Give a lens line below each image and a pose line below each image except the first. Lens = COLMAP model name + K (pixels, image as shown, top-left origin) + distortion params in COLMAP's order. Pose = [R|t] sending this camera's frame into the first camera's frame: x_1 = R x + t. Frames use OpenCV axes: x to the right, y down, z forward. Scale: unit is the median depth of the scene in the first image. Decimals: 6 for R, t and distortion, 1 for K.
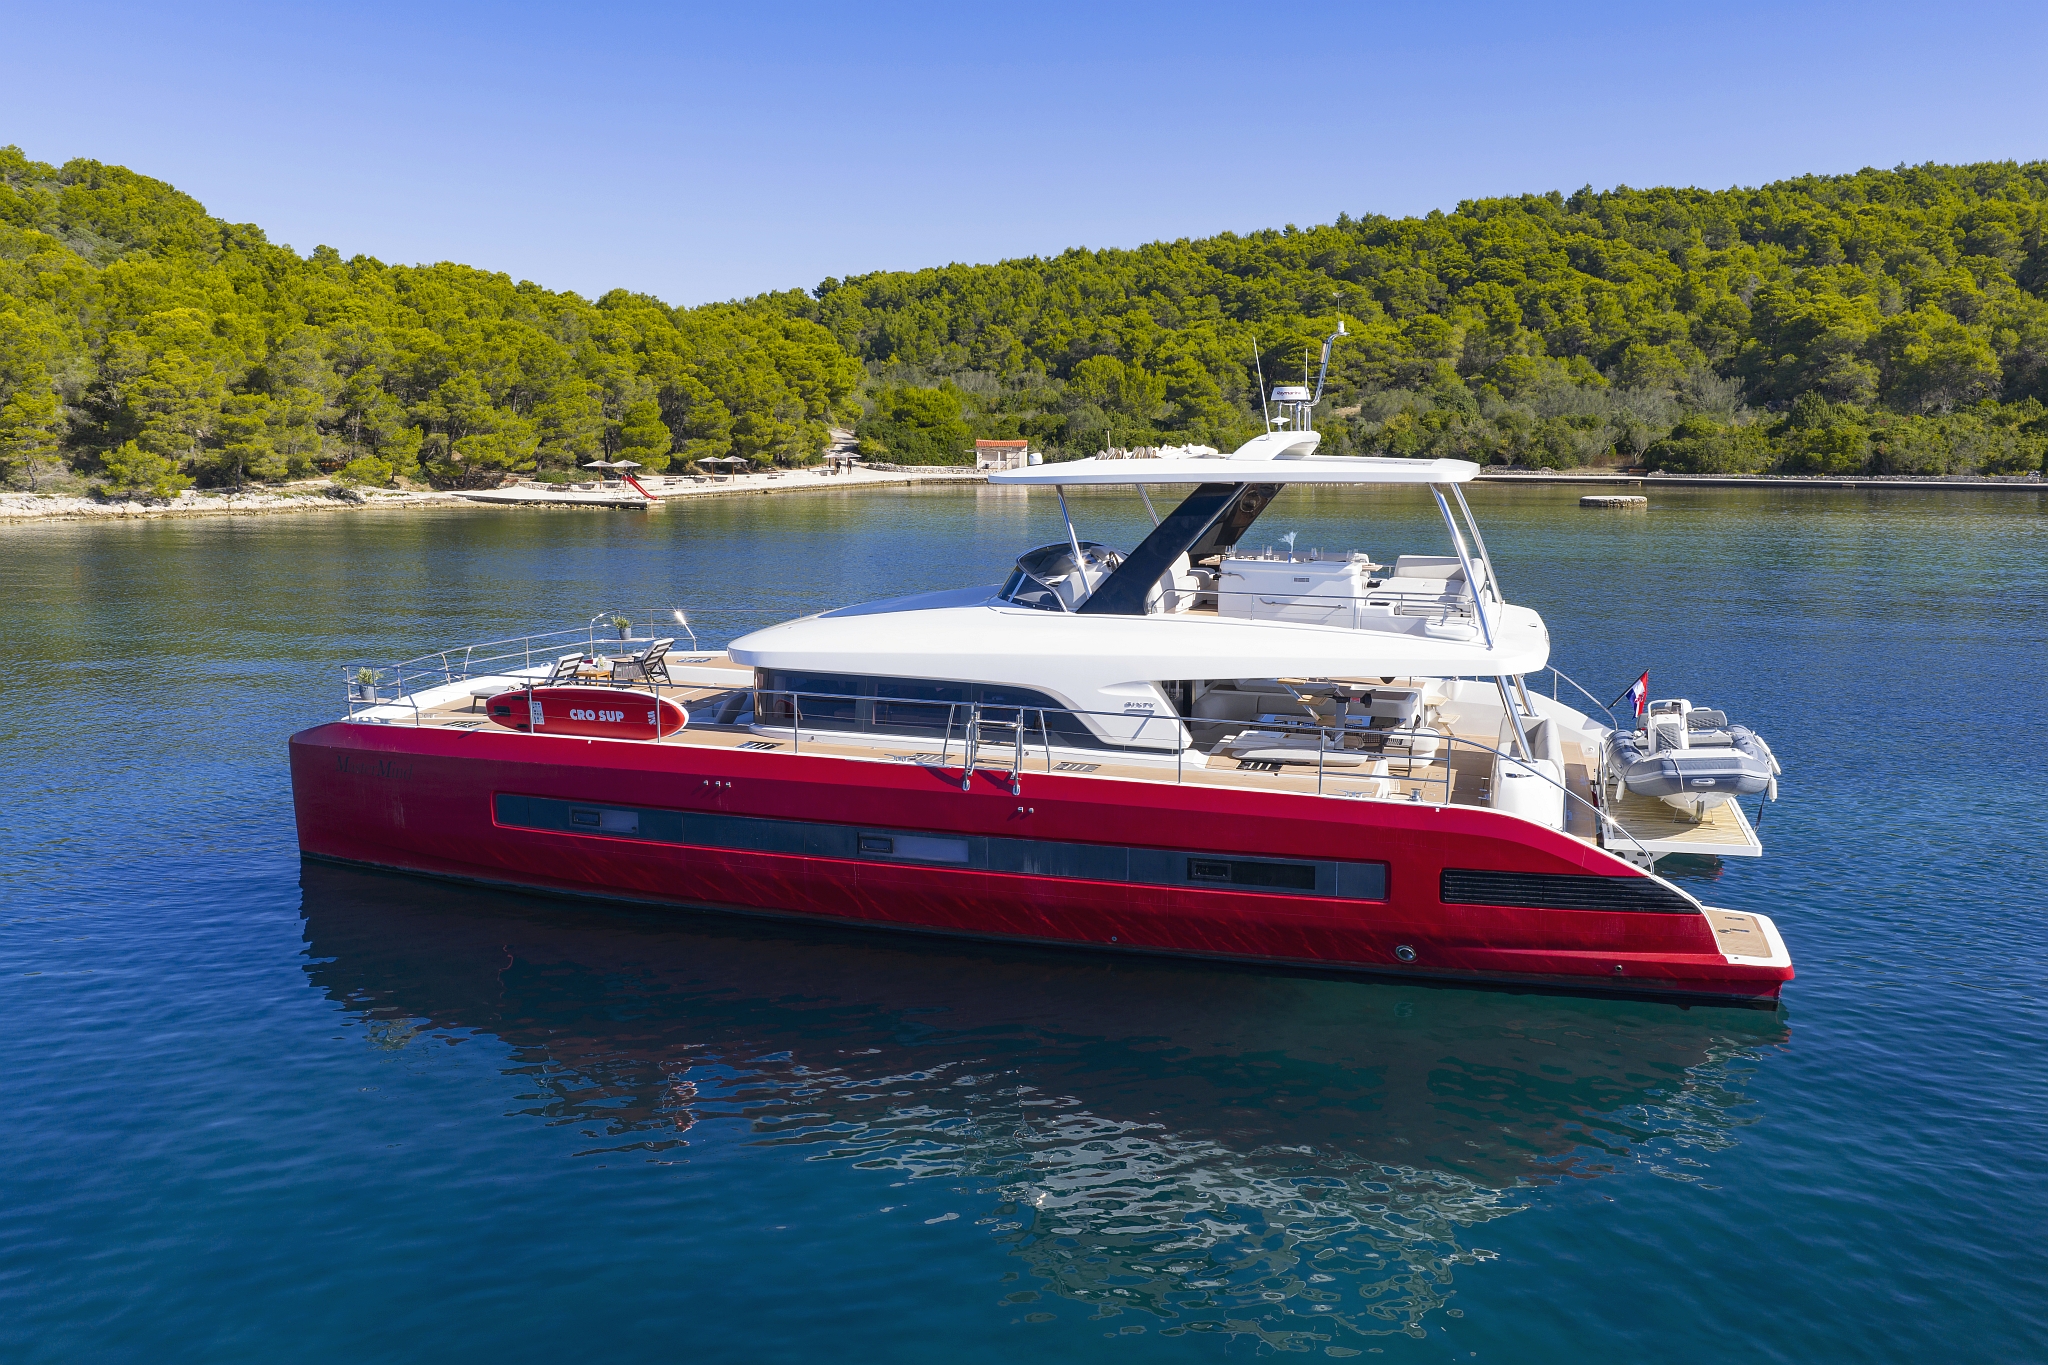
lens RADIAL K [[1697.0, 0, 1028.2], [0, 1697.0, 664.3], [0, 0, 1]] dist [0.036590, 0.000307]
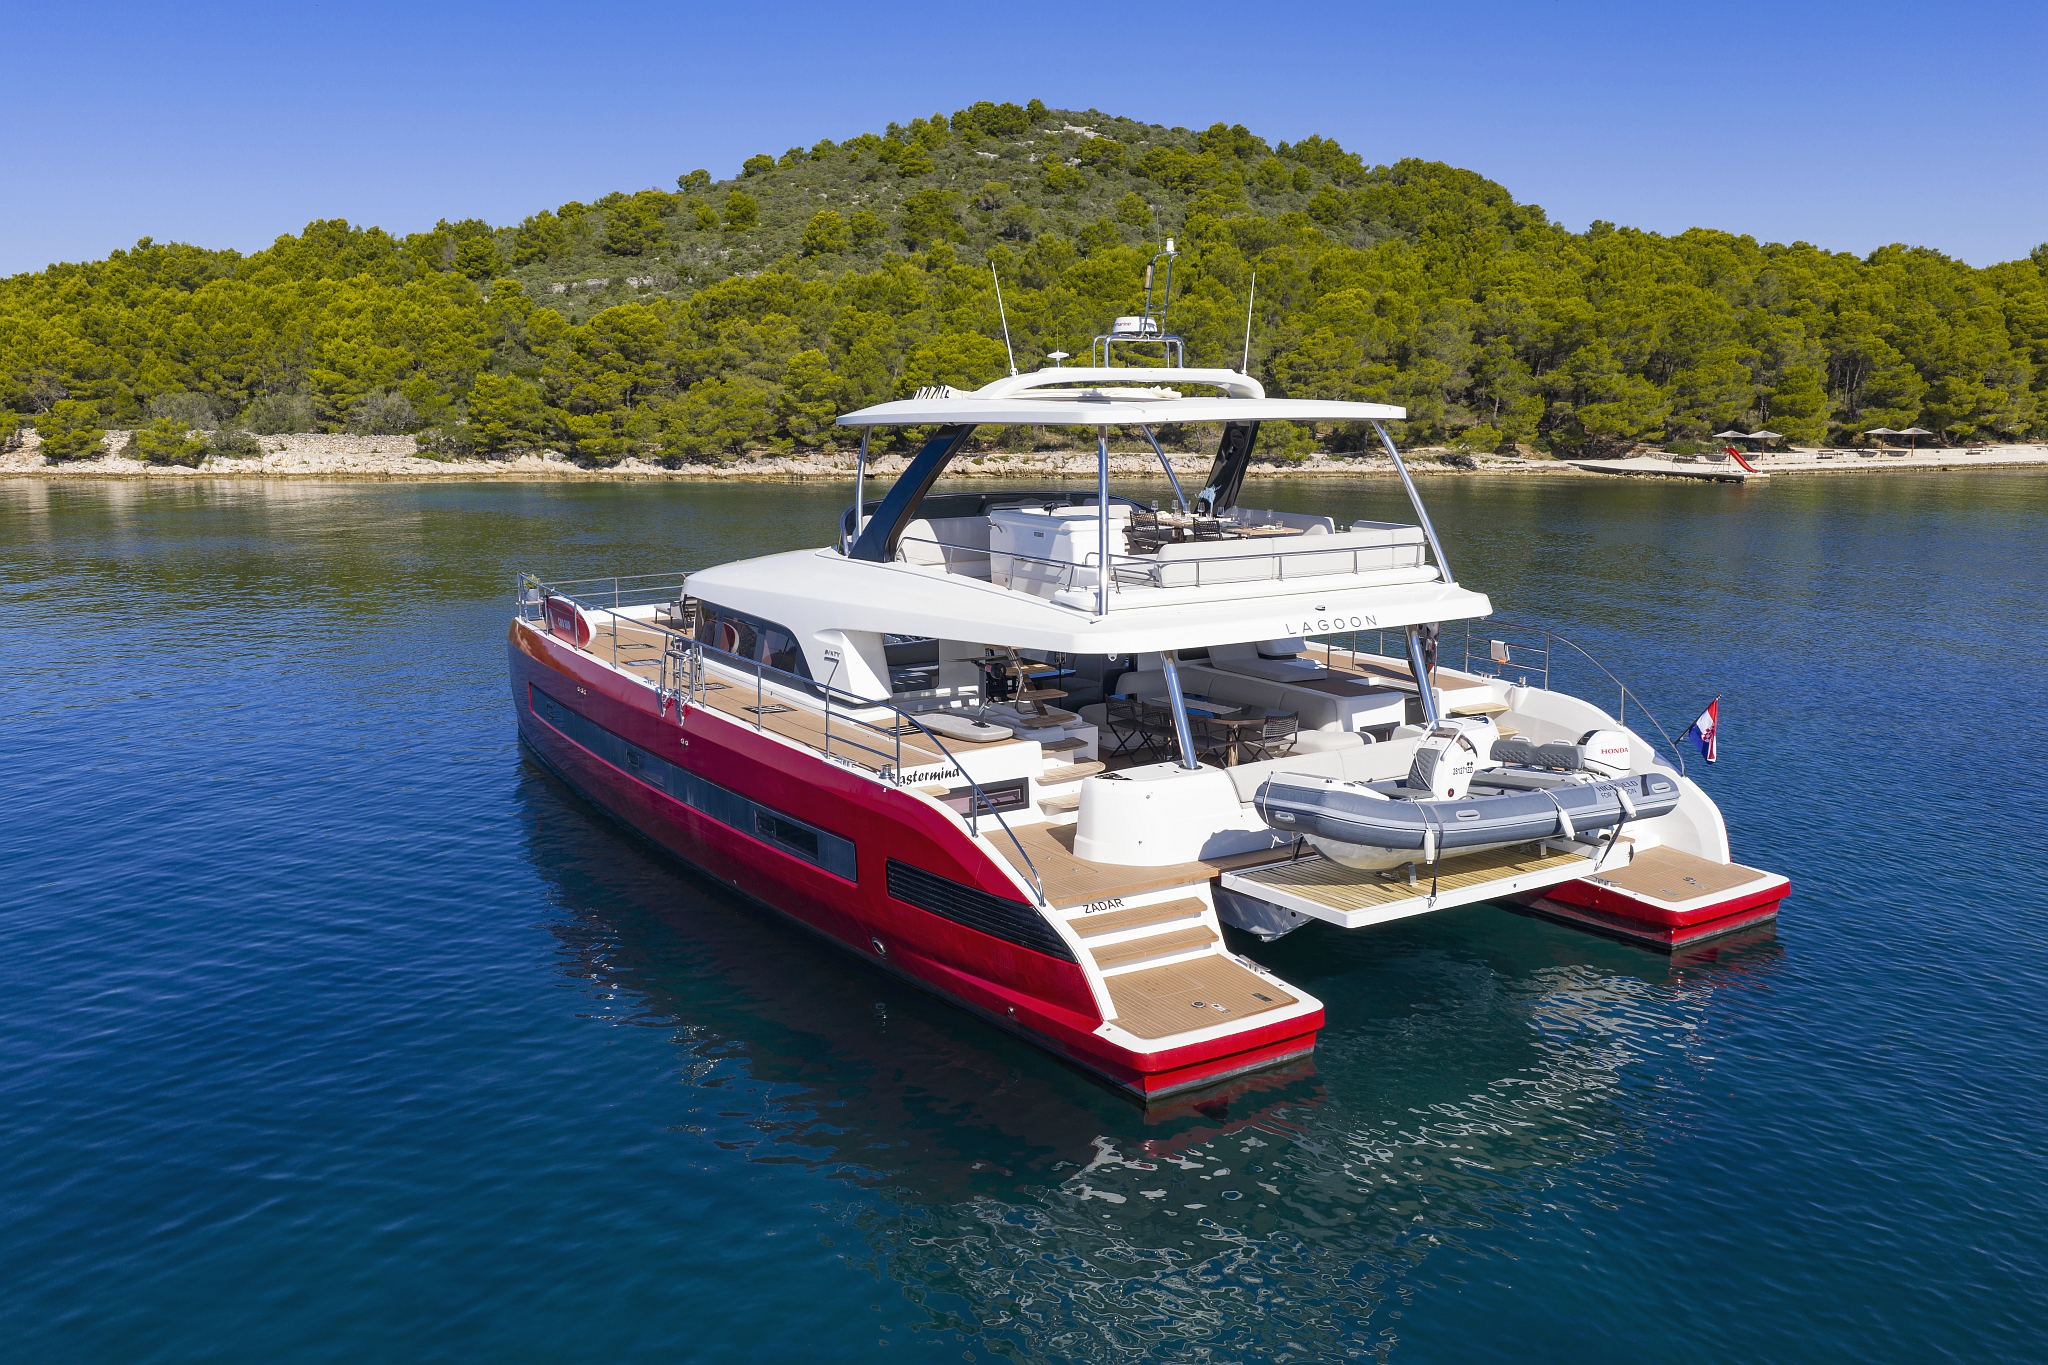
lens RADIAL K [[1697.0, 0, 1028.2], [0, 1697.0, 664.3], [0, 0, 1]] dist [0.036590, 0.000307]
pose [[0.764533, 0.101129, -0.636602, 0.068399], [-0.090720, 0.994667, 0.049059, -0.002411], [0.638168, 0.020245, 0.769631, 0.028983]]
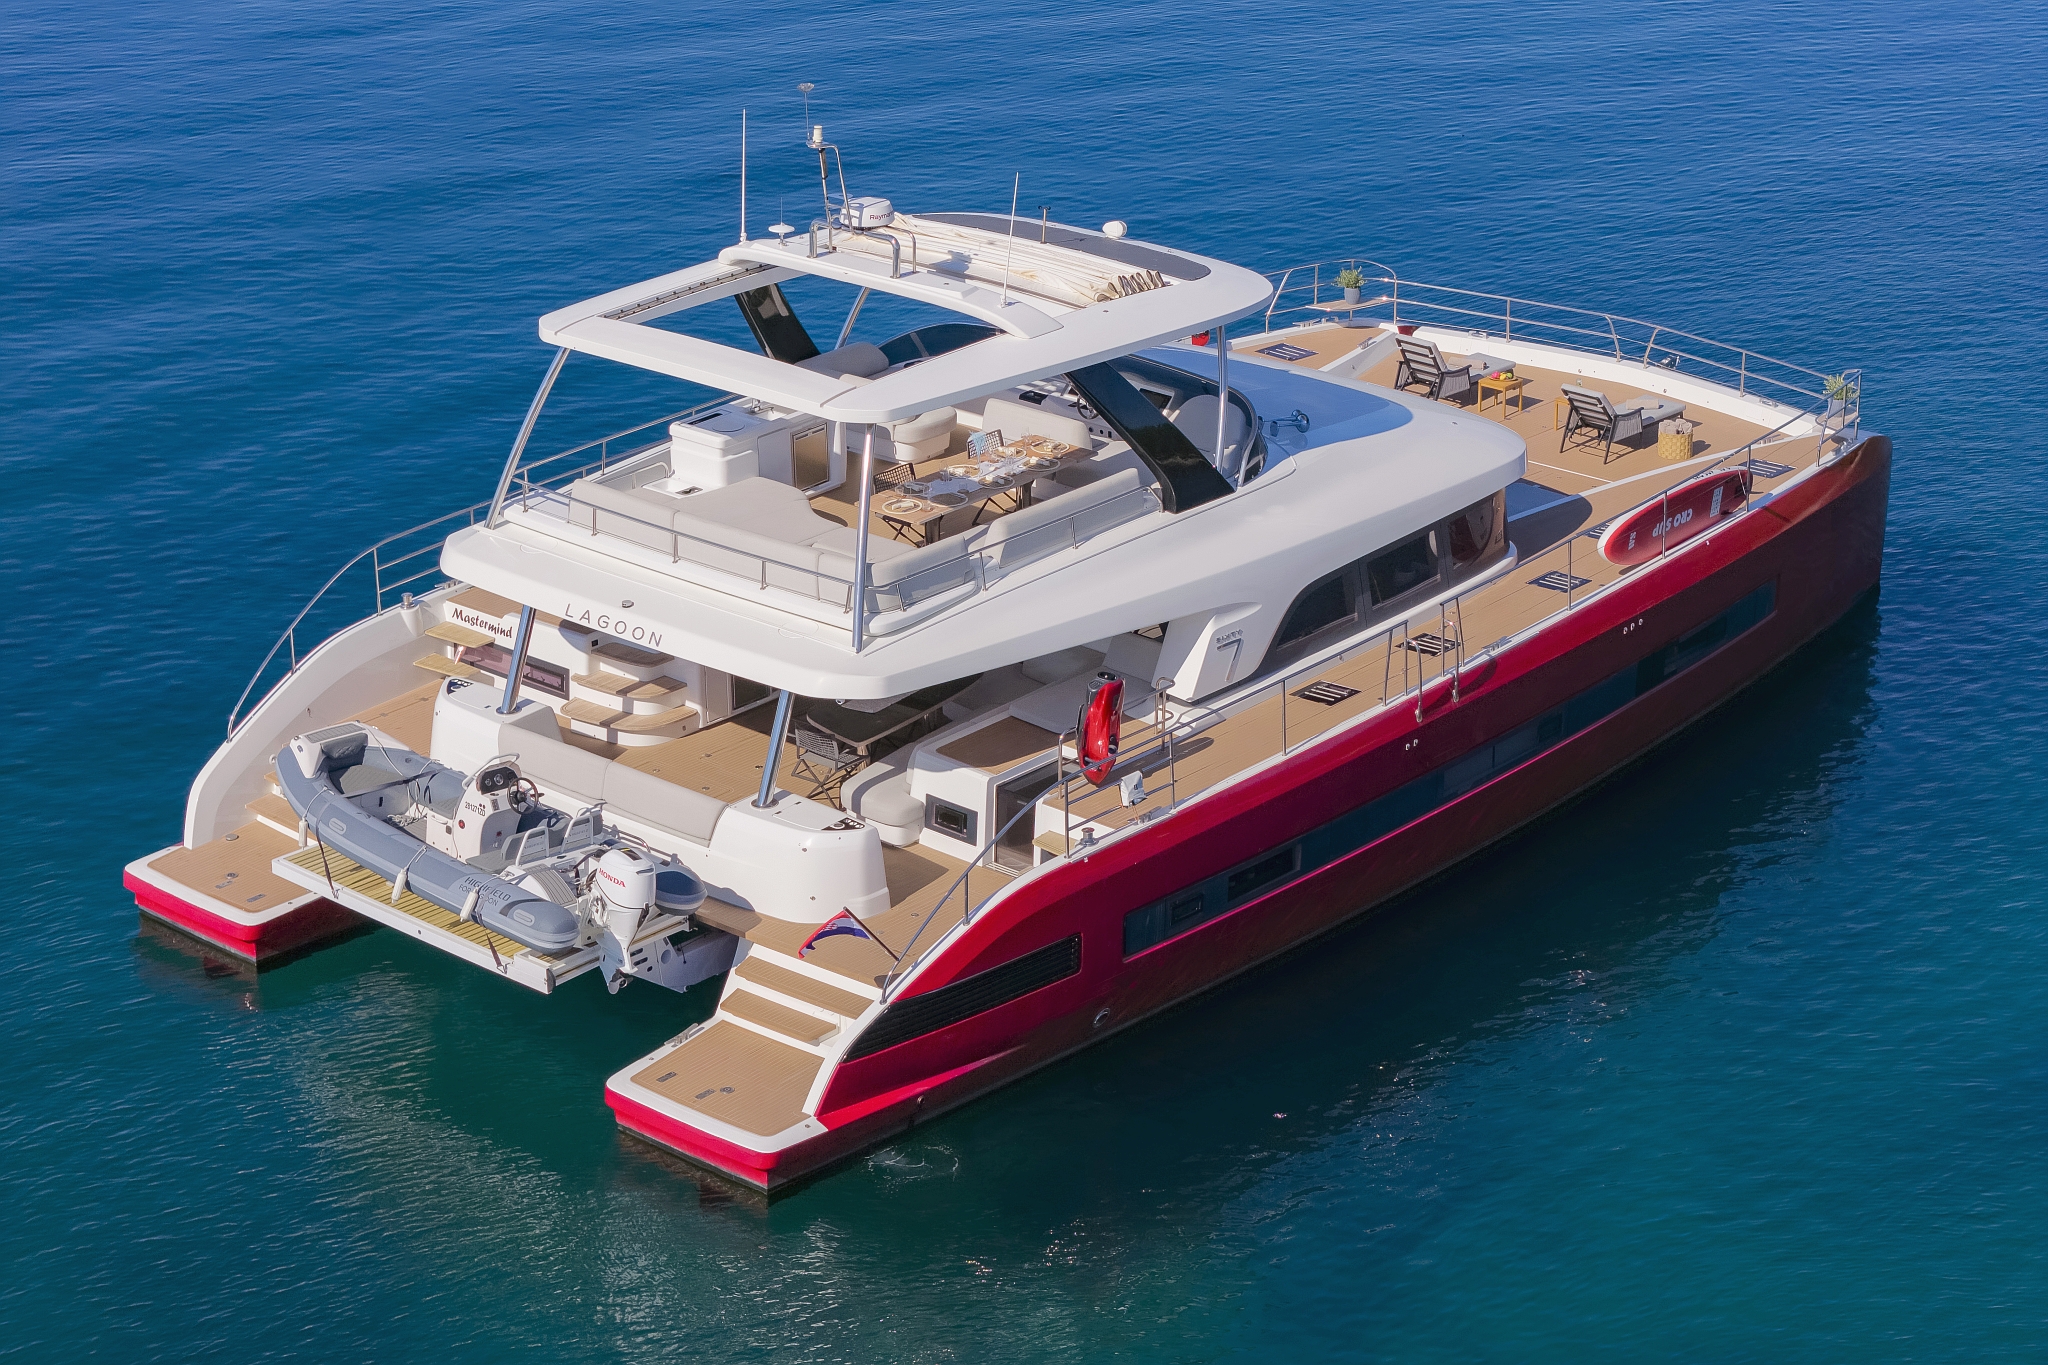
lens RADIAL K [[3977.8, 0, 1024.0], [0, 3977.8, 682.5], [0, 0, 1]] dist [-0.119951, -0.156582]
pose [[-0.434315, 0.329582, -0.838300, 0.154323], [-0.124704, 0.899695, 0.418327, -0.066714], [0.892087, 0.286225, -0.349651, 0.165526]]
